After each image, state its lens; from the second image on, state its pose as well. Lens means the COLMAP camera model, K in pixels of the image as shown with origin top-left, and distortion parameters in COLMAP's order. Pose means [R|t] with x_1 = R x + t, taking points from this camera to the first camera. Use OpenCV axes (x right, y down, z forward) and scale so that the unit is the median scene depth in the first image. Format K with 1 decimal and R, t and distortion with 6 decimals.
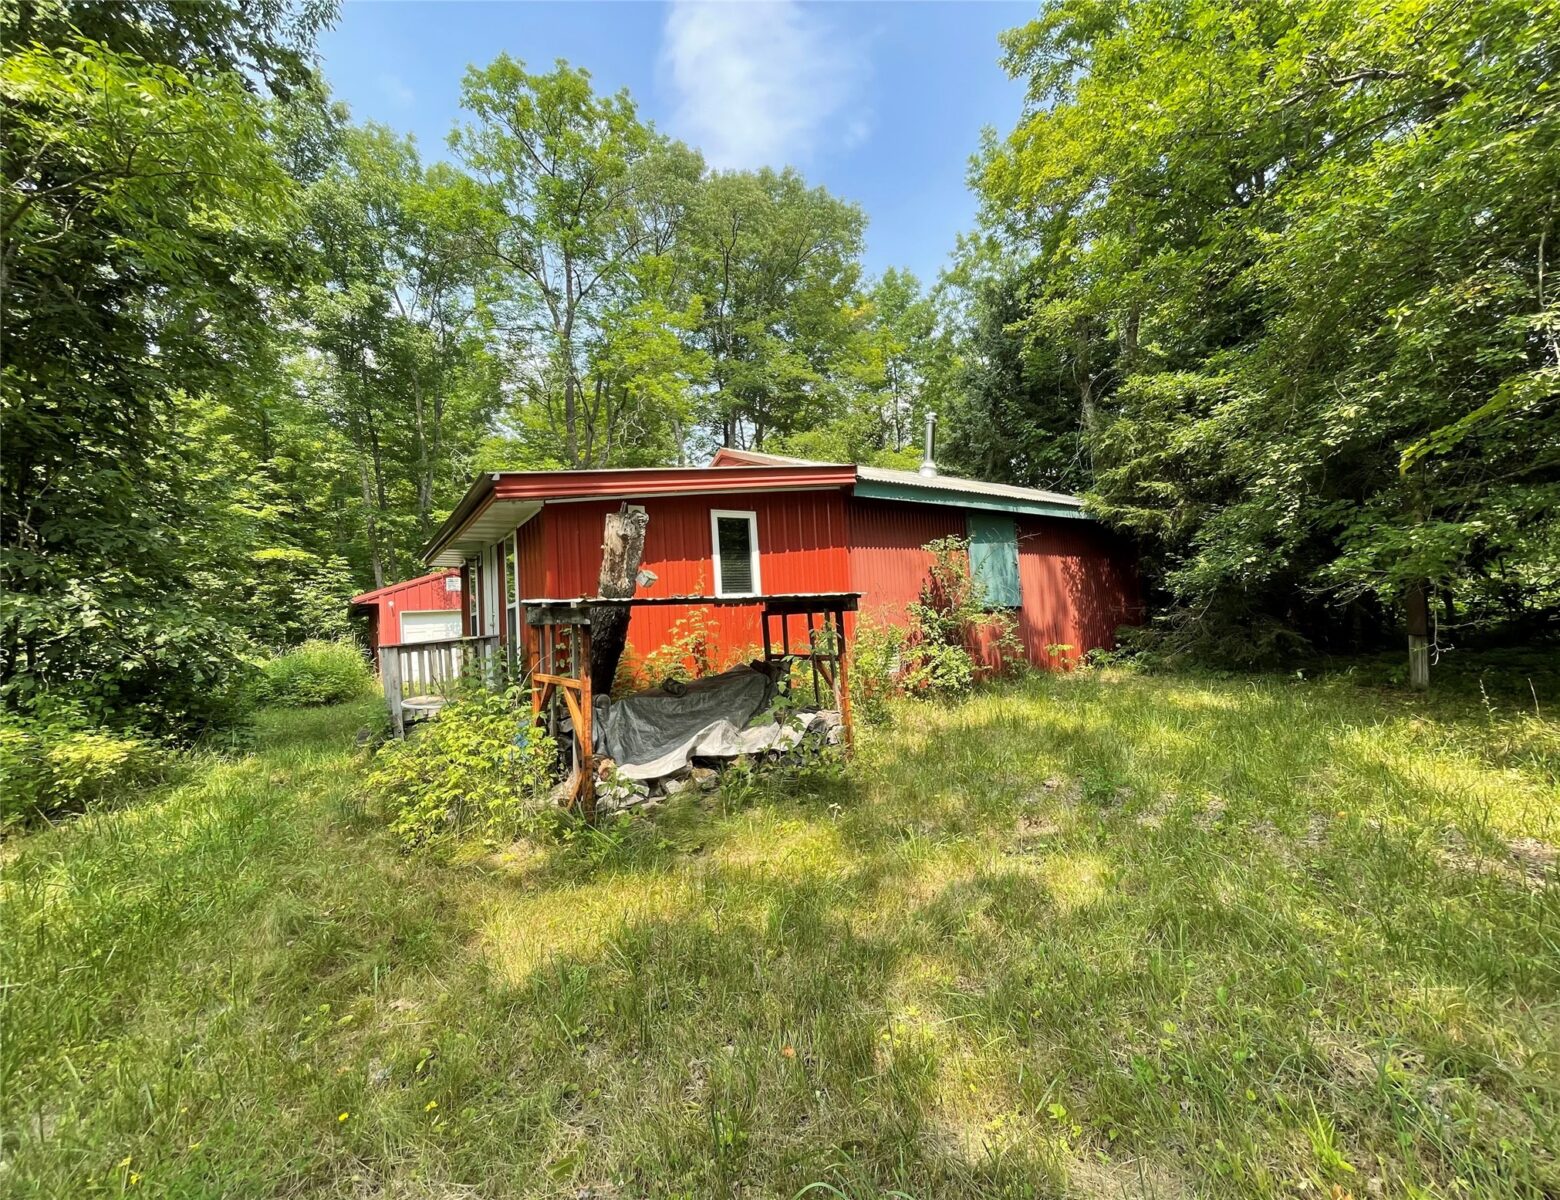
lens RADIAL K [[660.1, 0, 780.0], [0, 660.1, 600.0], [0, 0, 1]] dist [-0.001026, 0.000015]
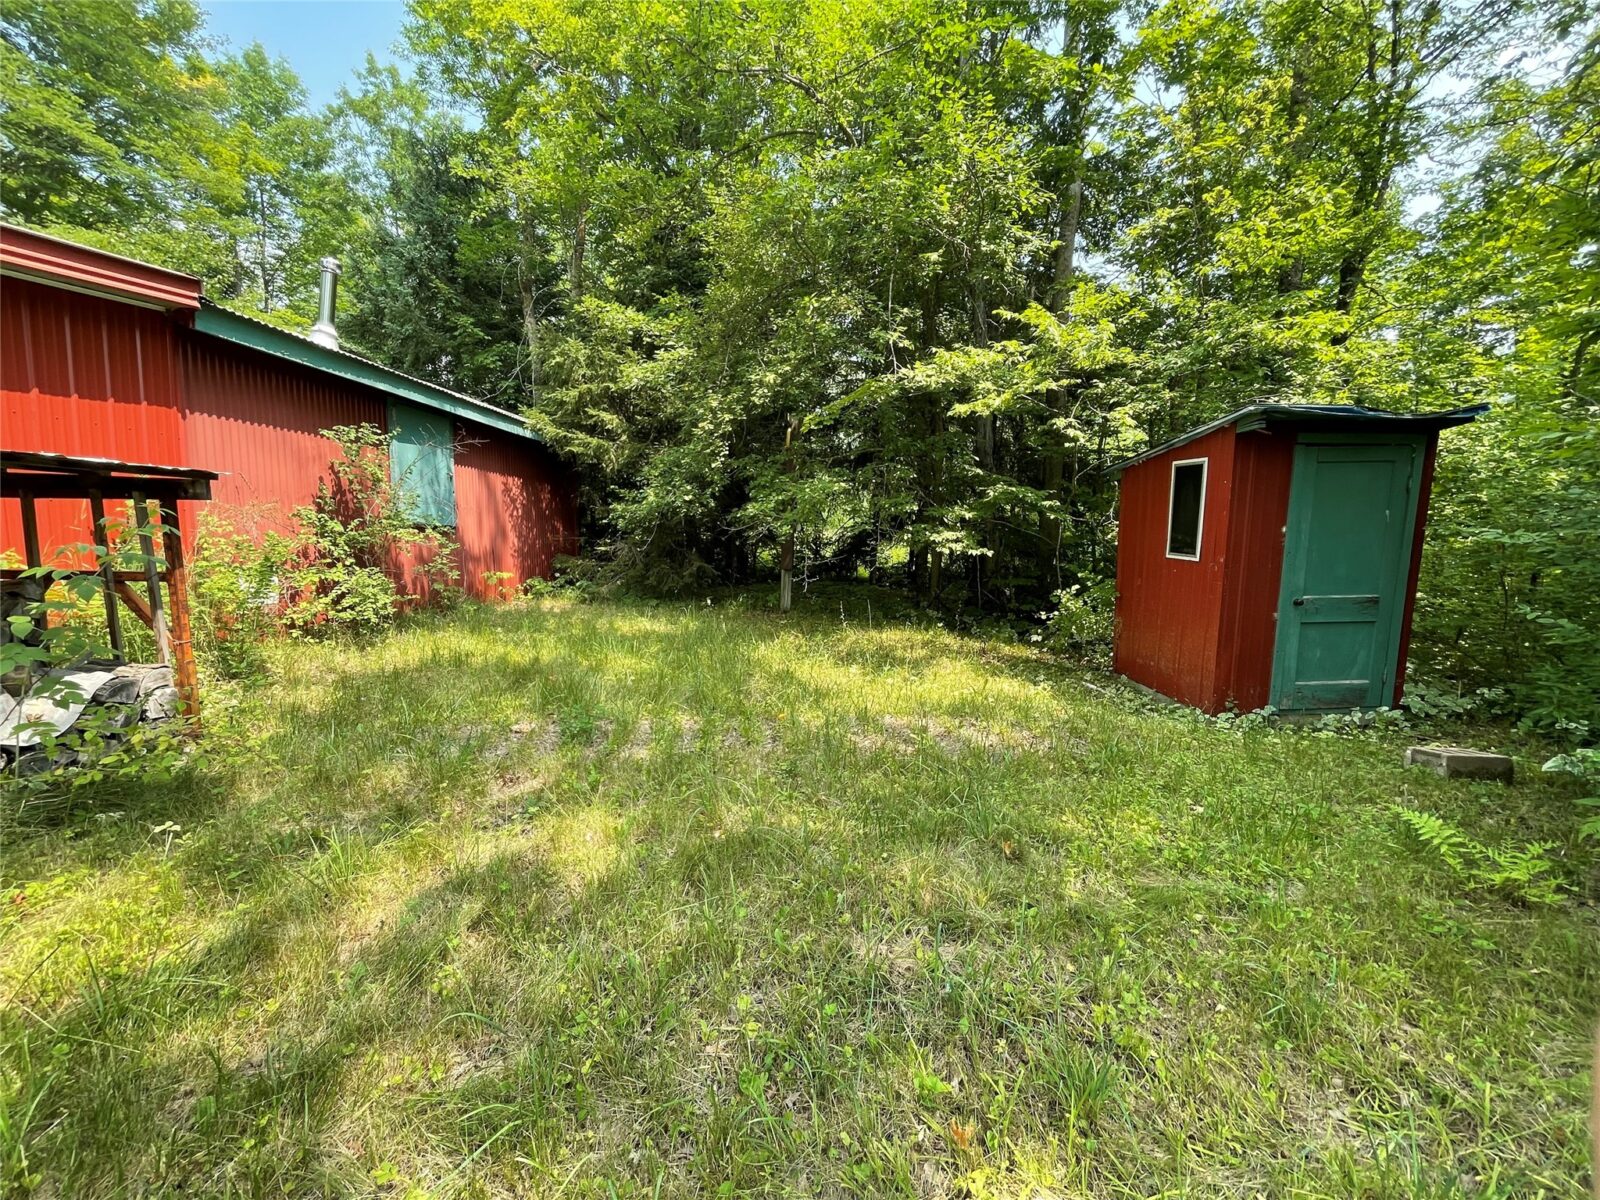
lens RADIAL K [[647.9, 0, 800.0], [0, 647.9, 600.0], [0, 0, 1]] dist [-0.002298, -0.000159]
pose [[0.636818, -0.005491, 0.770994, 0.001050], [-0.069538, 0.995490, 0.064526, 0.022919], [-0.767872, -0.094705, 0.633565, 0.134873]]
